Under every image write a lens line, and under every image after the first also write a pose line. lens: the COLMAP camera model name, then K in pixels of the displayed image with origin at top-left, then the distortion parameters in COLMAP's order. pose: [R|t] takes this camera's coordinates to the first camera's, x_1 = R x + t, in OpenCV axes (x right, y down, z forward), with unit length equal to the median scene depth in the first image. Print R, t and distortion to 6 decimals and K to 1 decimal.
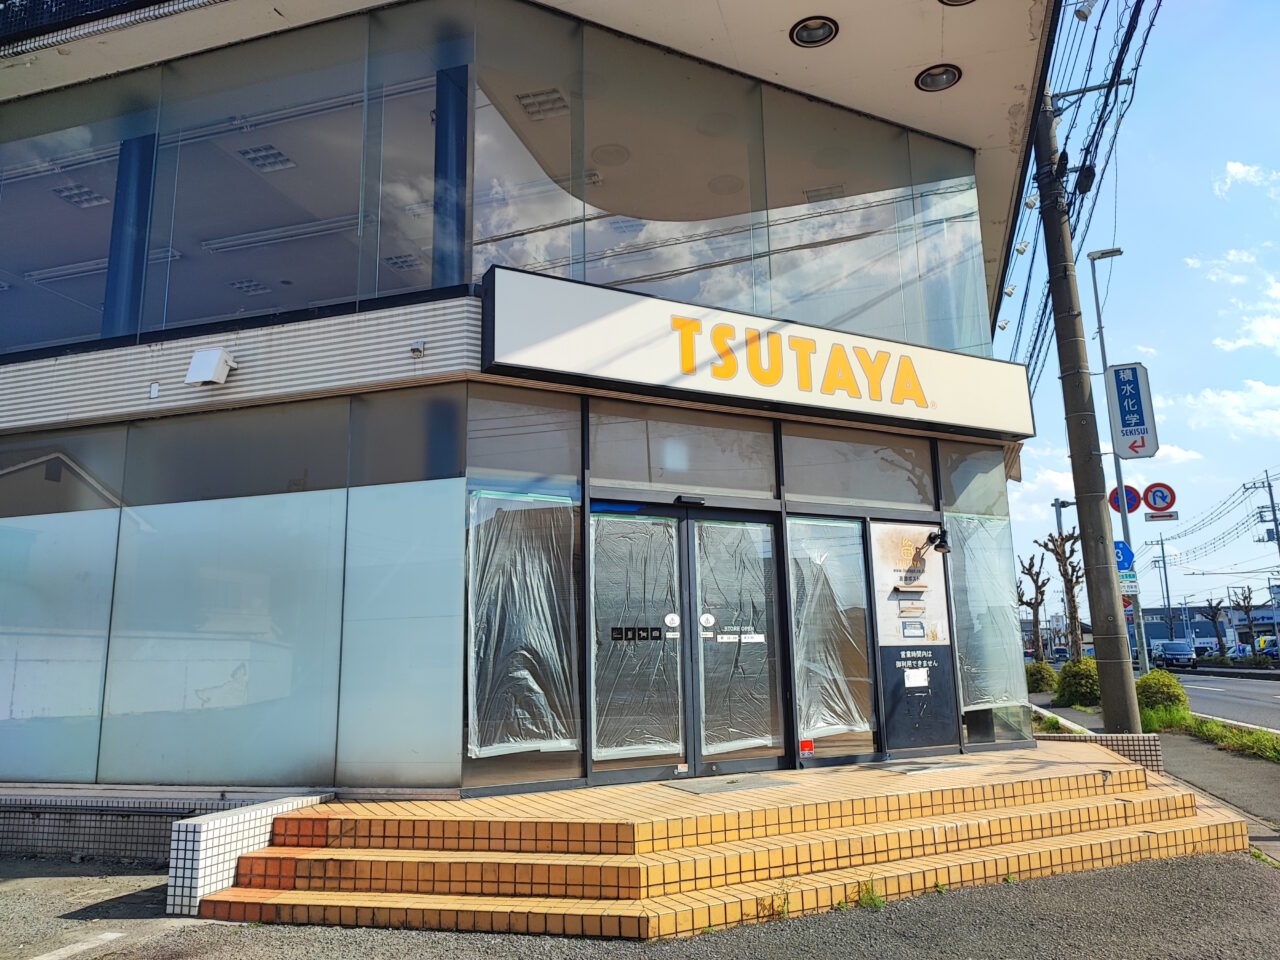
lens RADIAL K [[915.7, 0, 640.0], [0, 915.7, 480.0], [0, 0, 1]] dist [0.016346, 0.004108]
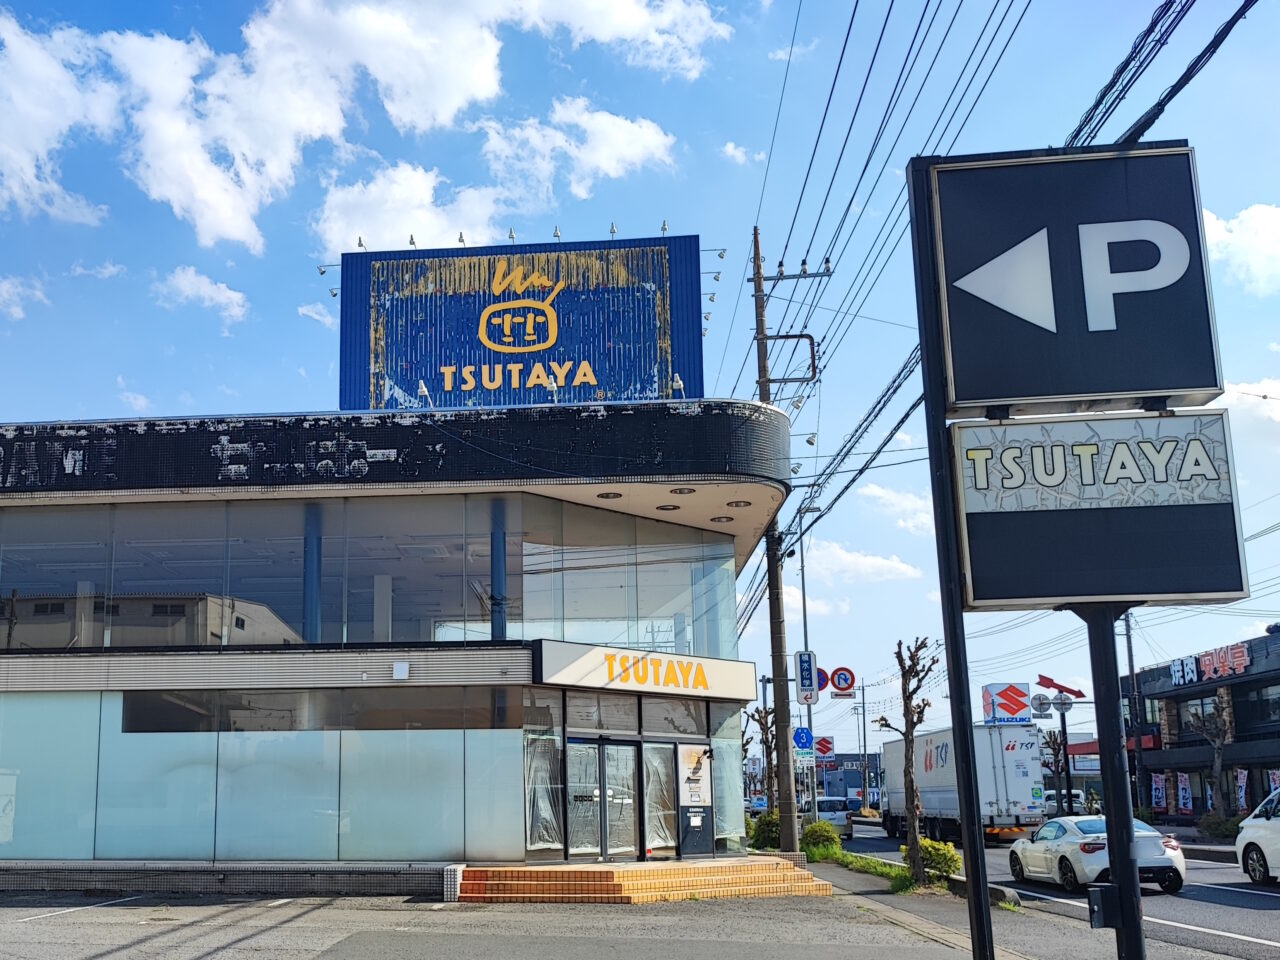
lens RADIAL K [[1179.9, 0, 455.5], [0, 1179.9, 617.4], [0, 0, 1]] dist [0.024539, -0.021041]
pose [[0.984029, 0.048654, 0.171229, -0.700025], [-0.055564, 0.997813, 0.035794, -0.303121], [-0.169113, -0.044737, 0.984581, -1.487829]]
